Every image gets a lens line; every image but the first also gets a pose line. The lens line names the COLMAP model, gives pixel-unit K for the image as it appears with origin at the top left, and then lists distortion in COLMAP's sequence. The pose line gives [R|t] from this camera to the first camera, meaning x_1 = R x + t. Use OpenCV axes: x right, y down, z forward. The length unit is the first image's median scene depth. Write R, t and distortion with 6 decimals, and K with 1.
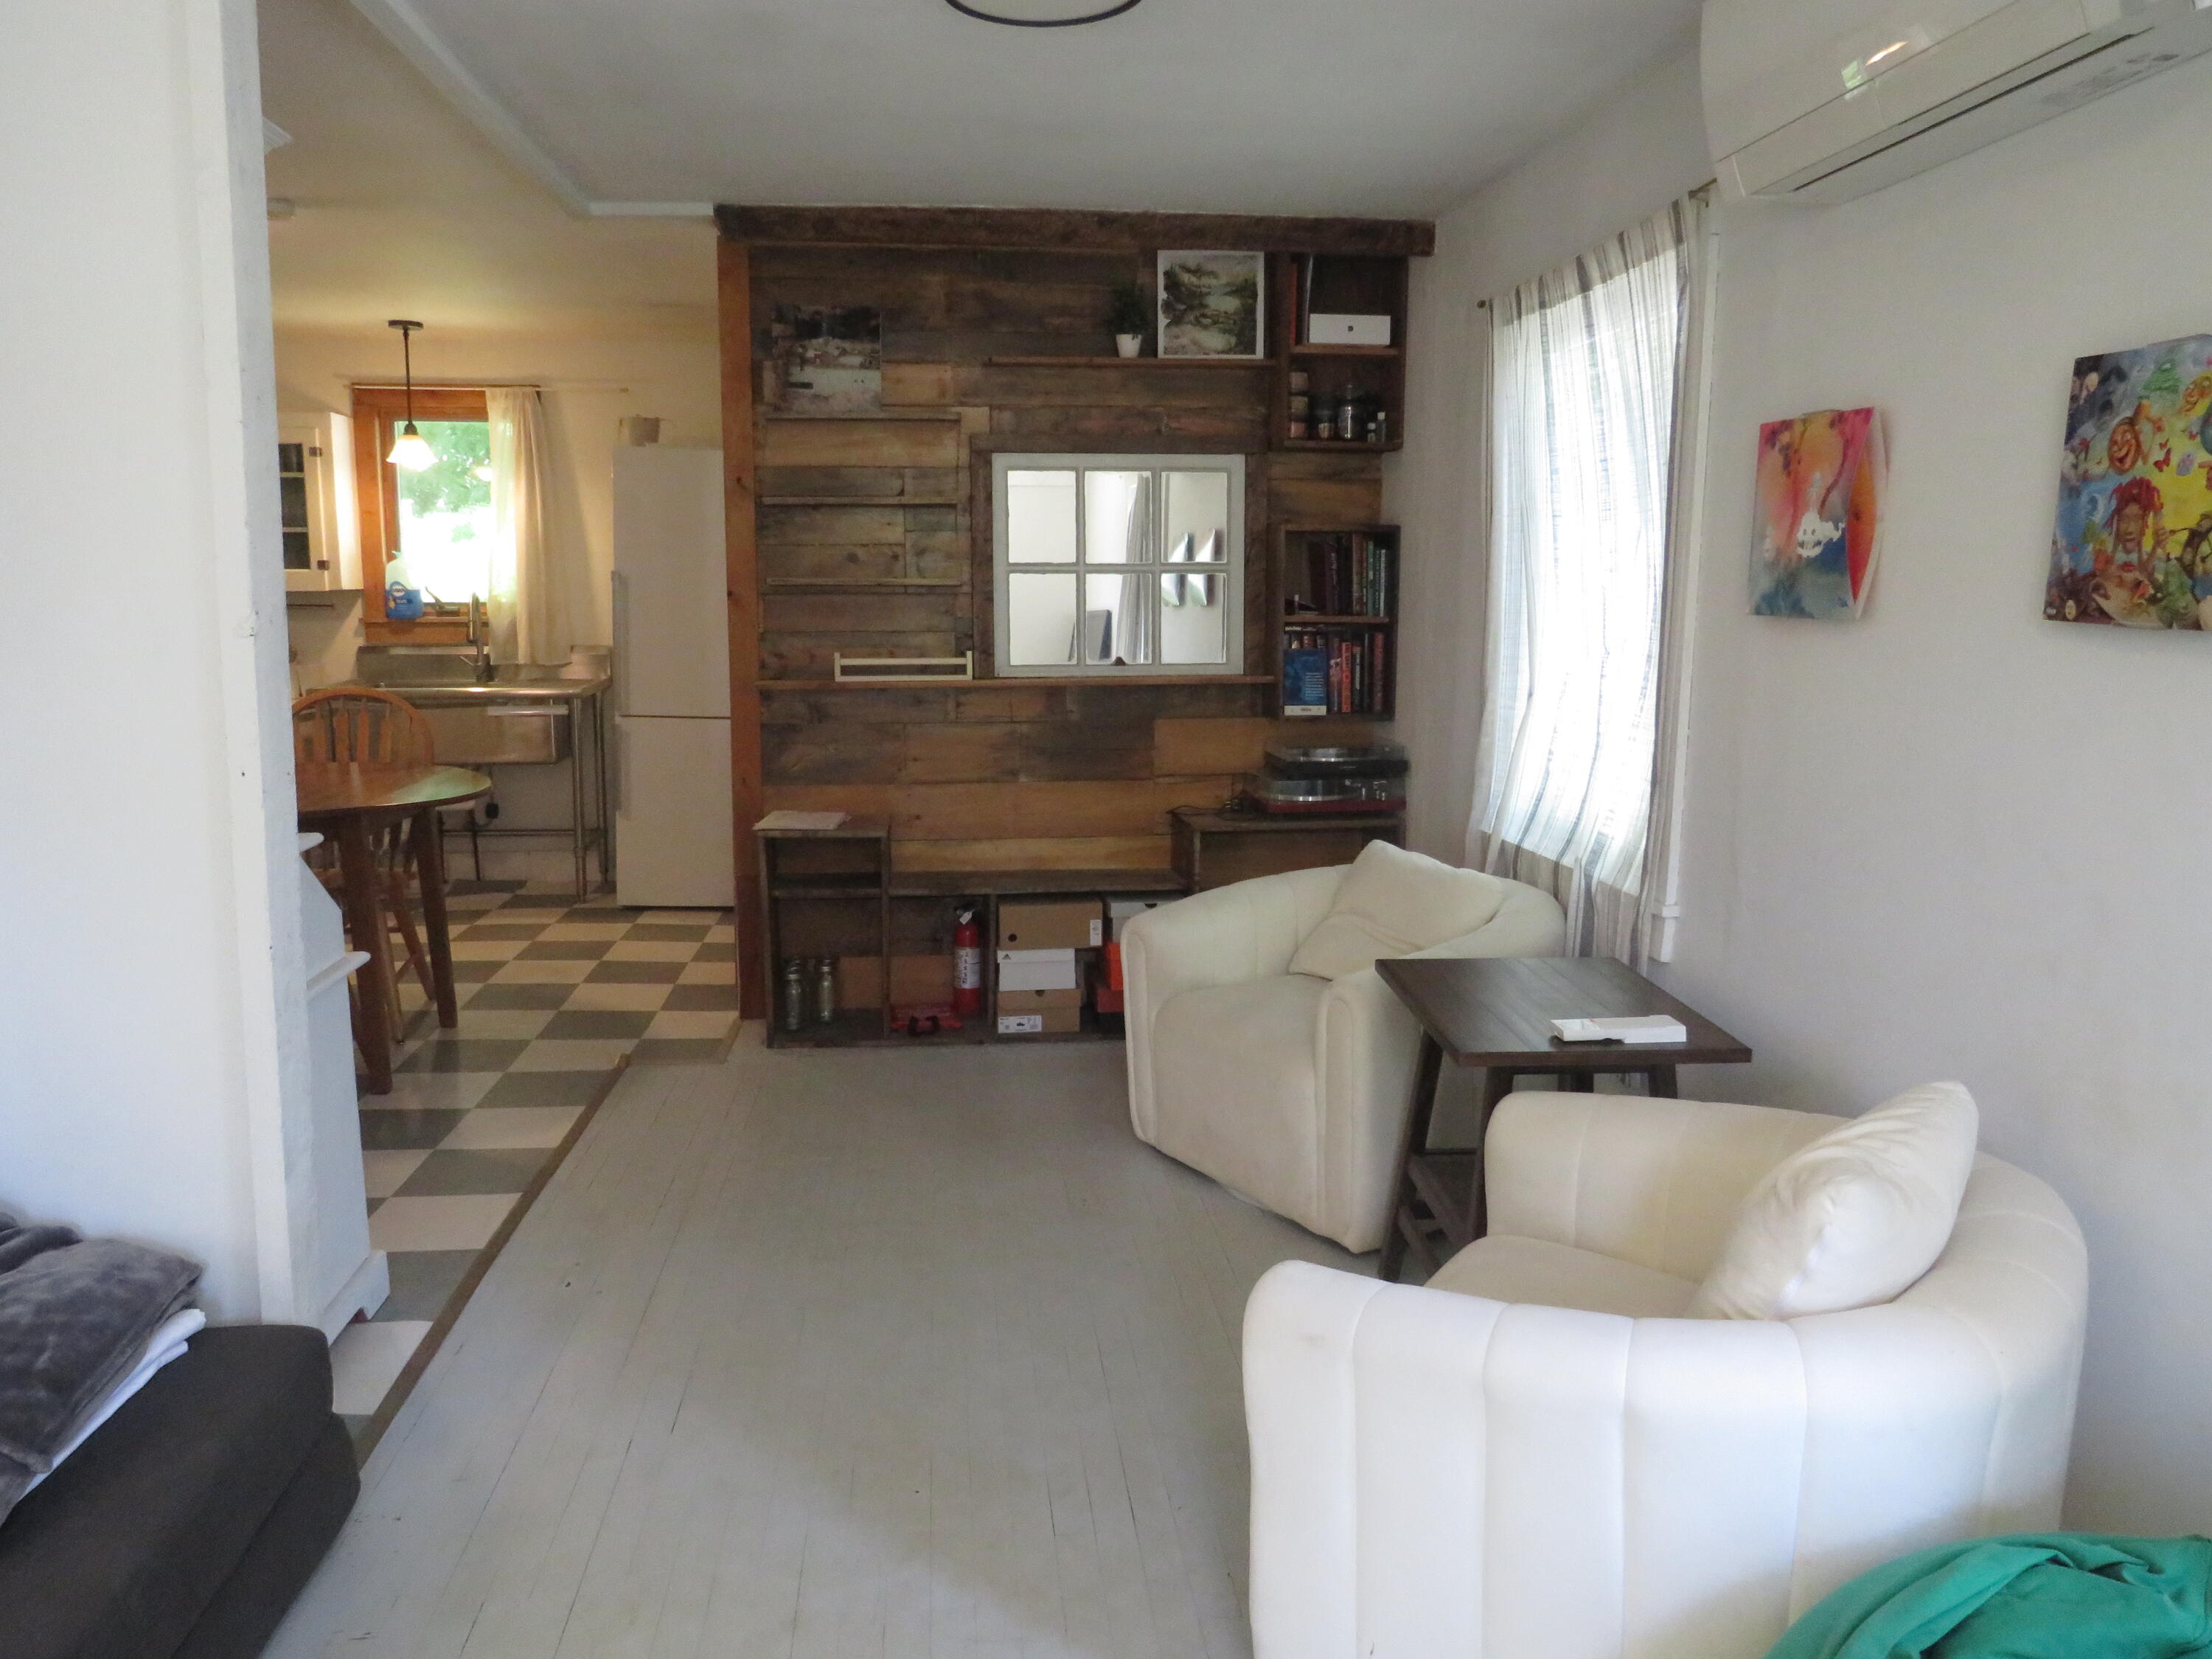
lens RADIAL K [[1557.7, 0, 1102.5], [0, 1557.7, 829.8], [0, 0, 1]] dist [-0.045609, 0.031004]
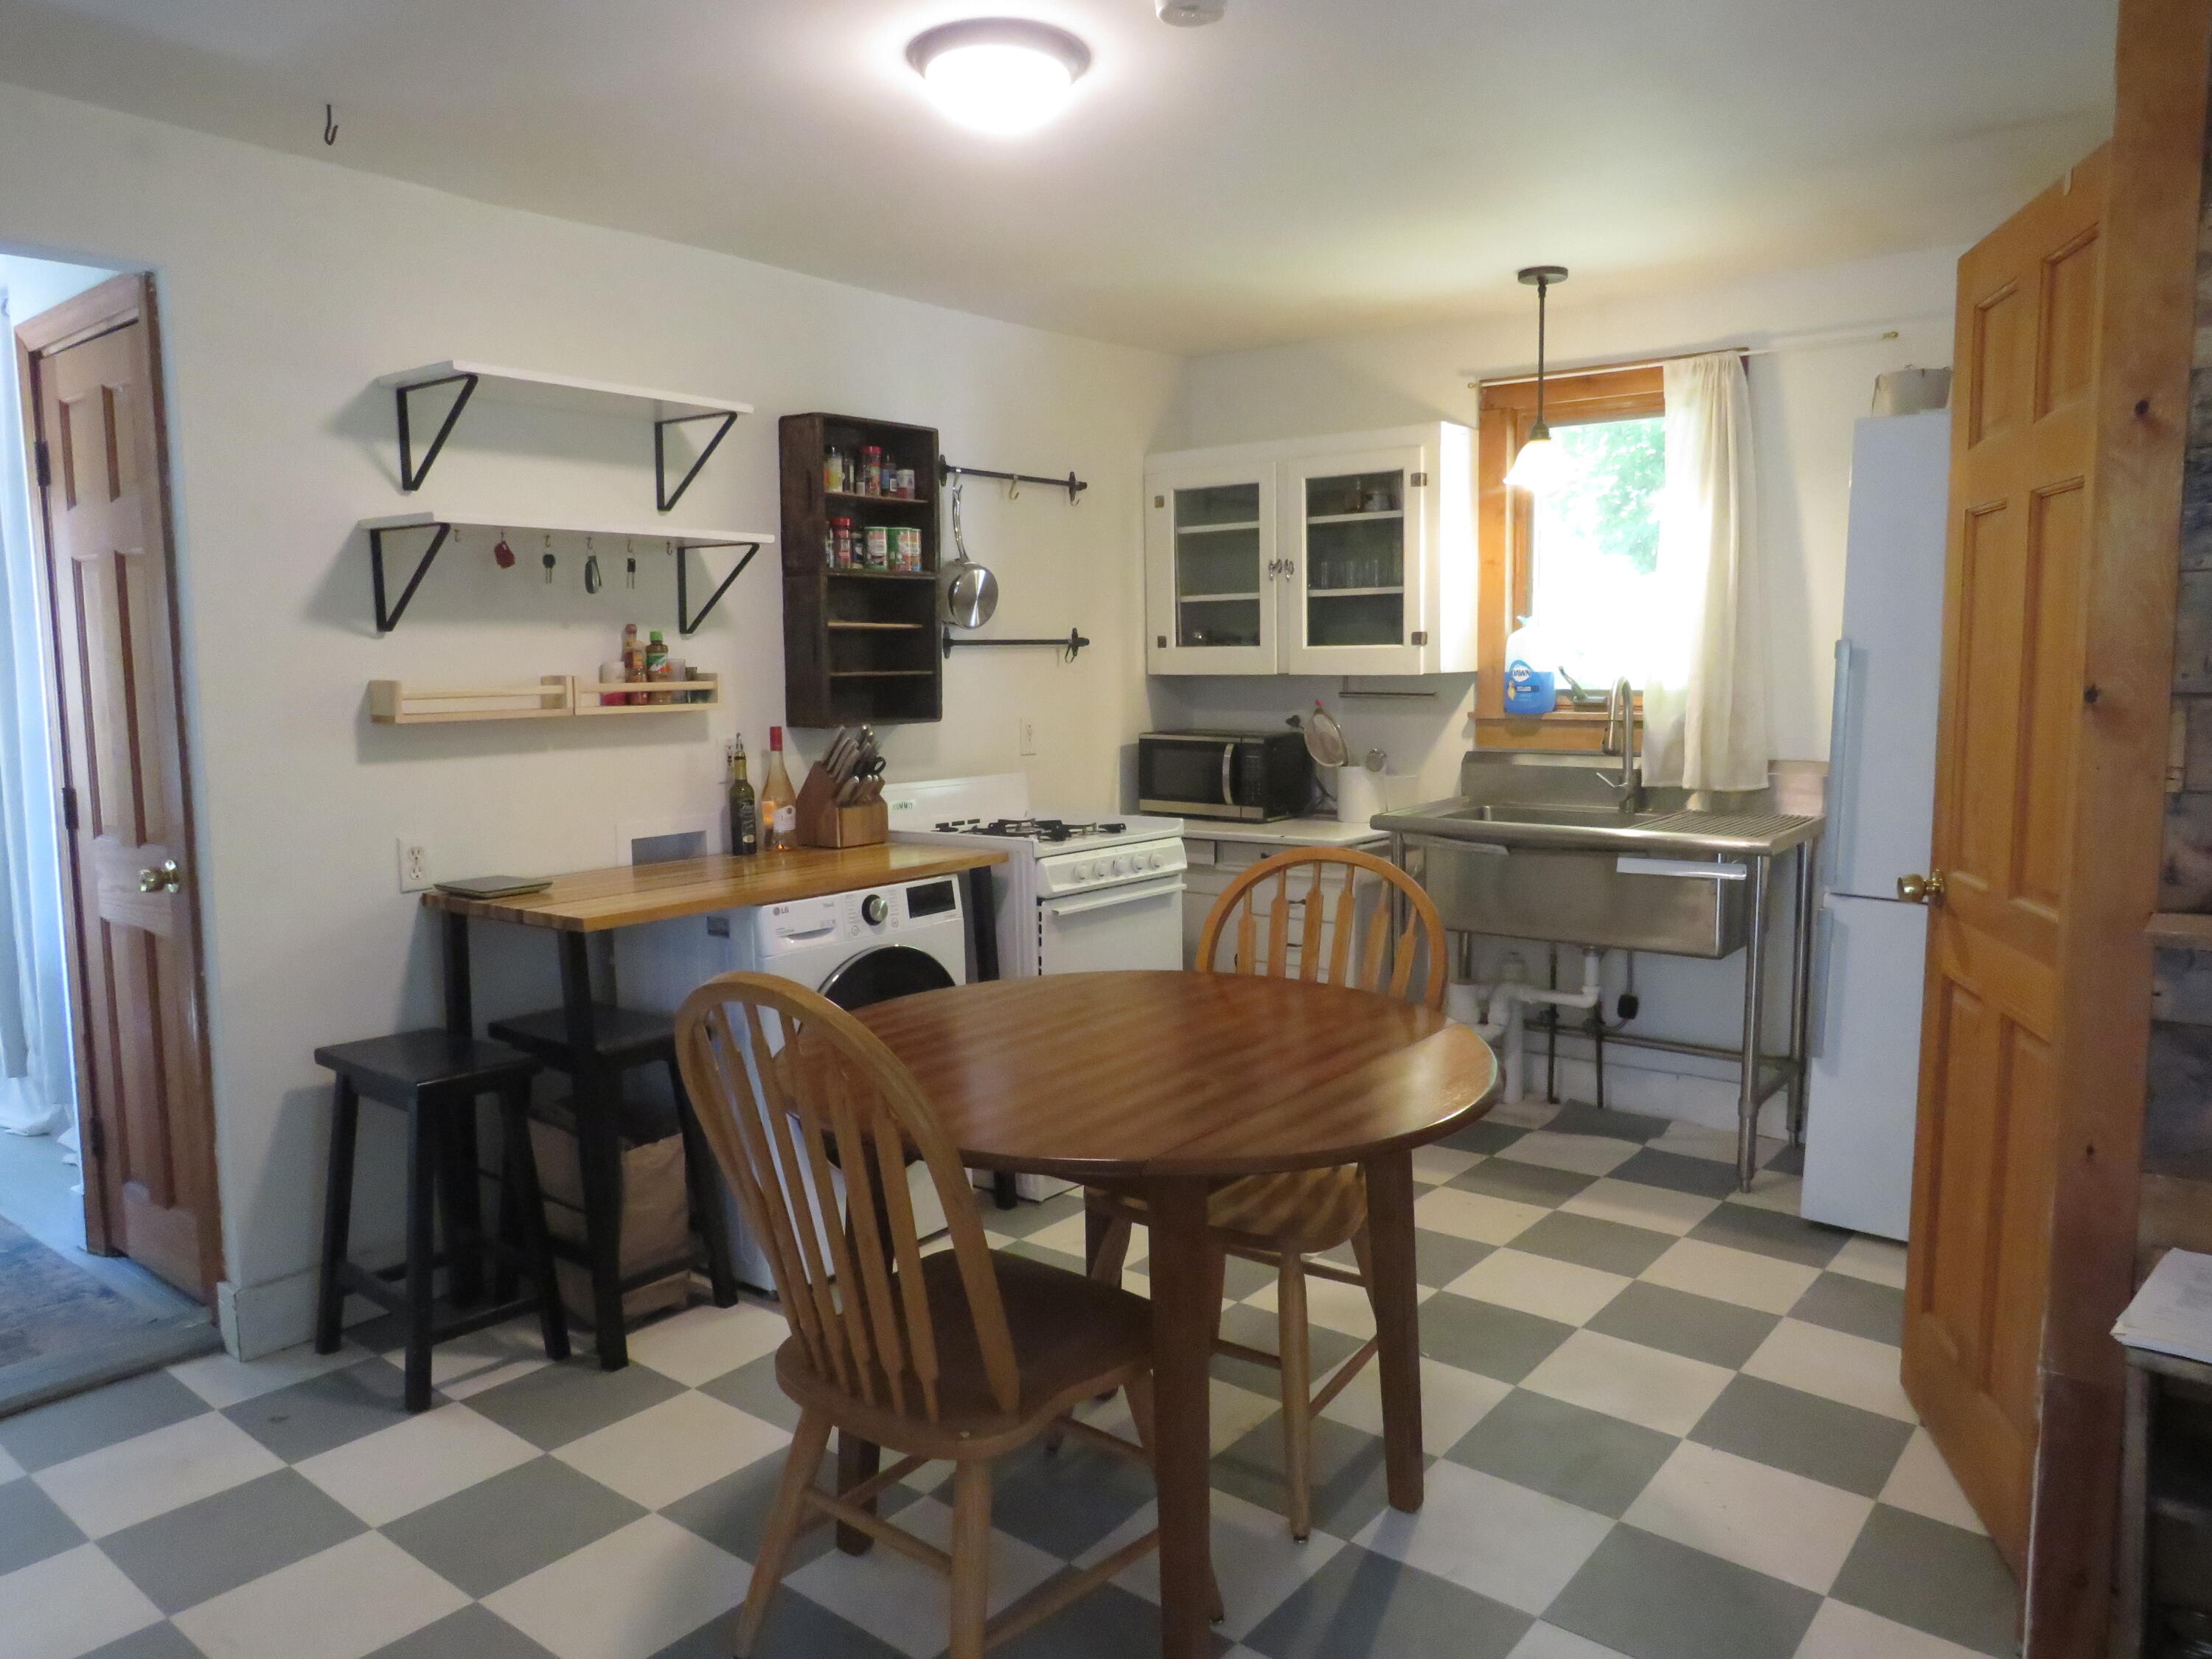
lens RADIAL K [[1537.6, 0, 1106.0], [0, 1537.6, 829.5], [0, 0, 1]] dist [-0.057259, 0.024679]
pose [[0.708830, 0.062576, -0.702598, -0.104548], [-0.091919, 0.995758, -0.004048, -0.066380], [0.699365, 0.067452, 0.711575, 0.393184]]
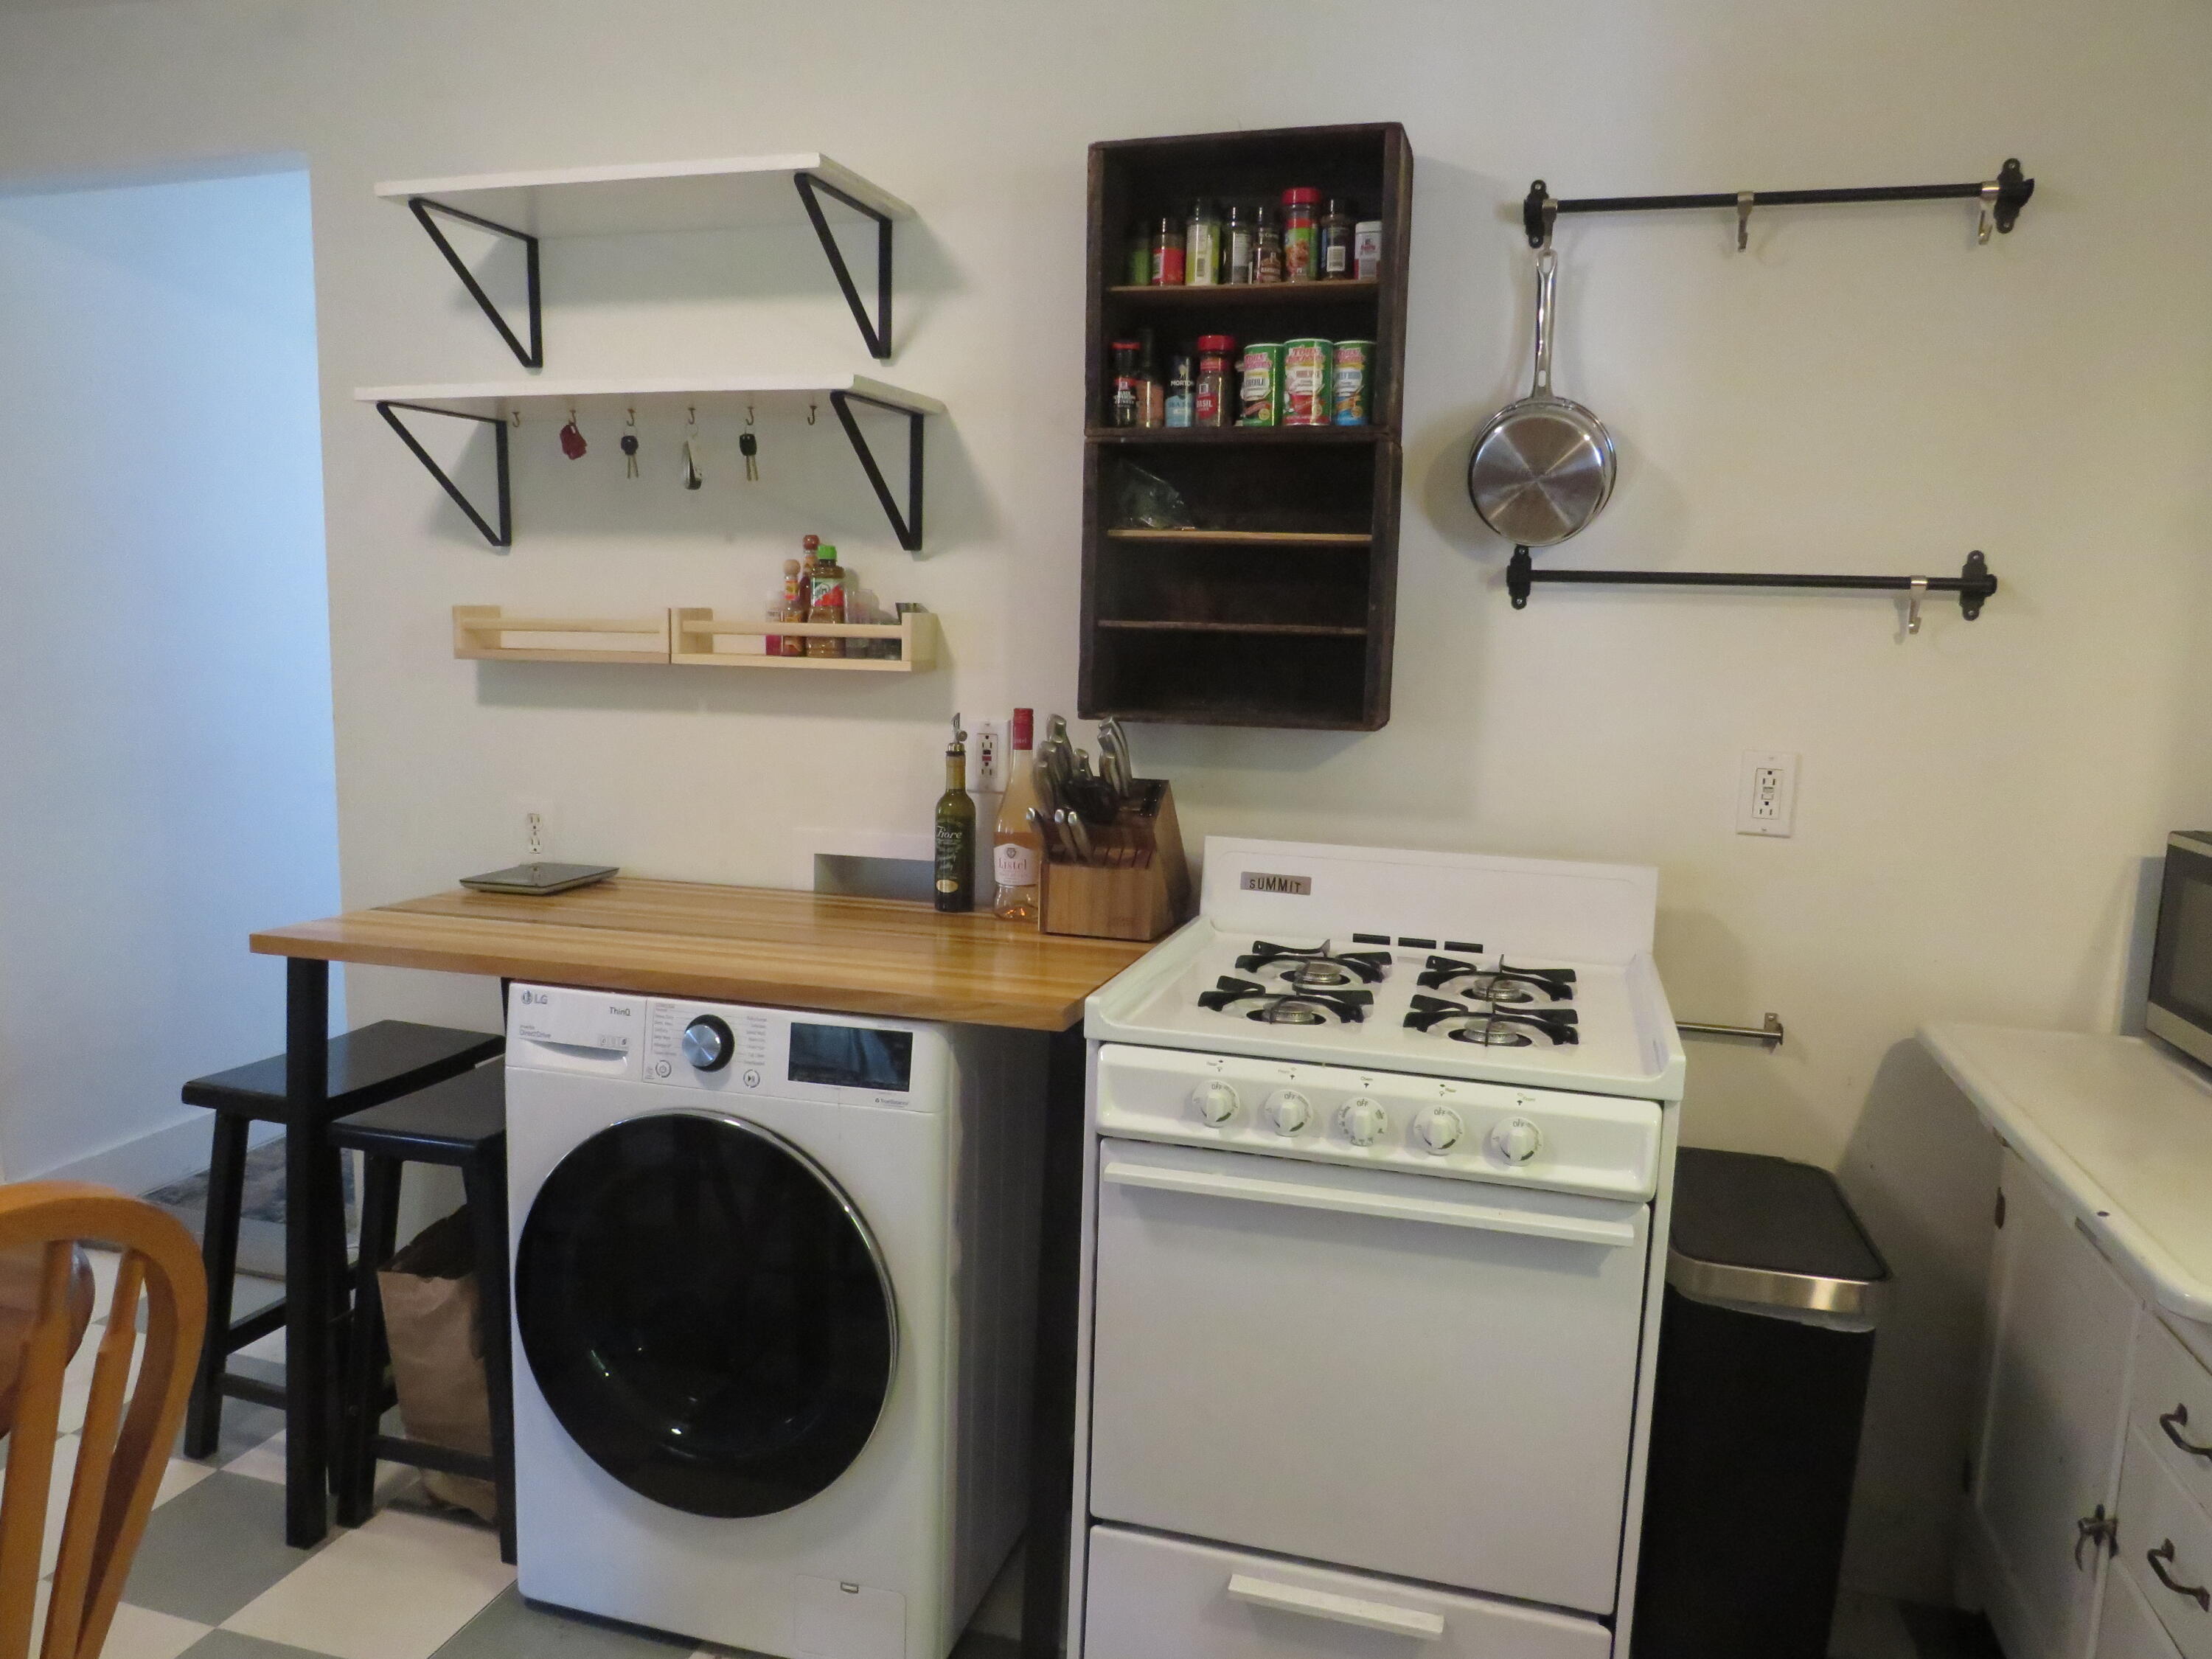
lens RADIAL K [[1537.6, 0, 1106.0], [0, 1537.6, 829.5], [0, 0, 1]] dist [-0.057259, 0.024679]
pose [[-0.379124, 0.105964, -0.919259, -0.290762], [-0.169582, 0.968641, 0.181596, -0.134595], [0.909674, 0.224737, -0.349265, 0.854059]]
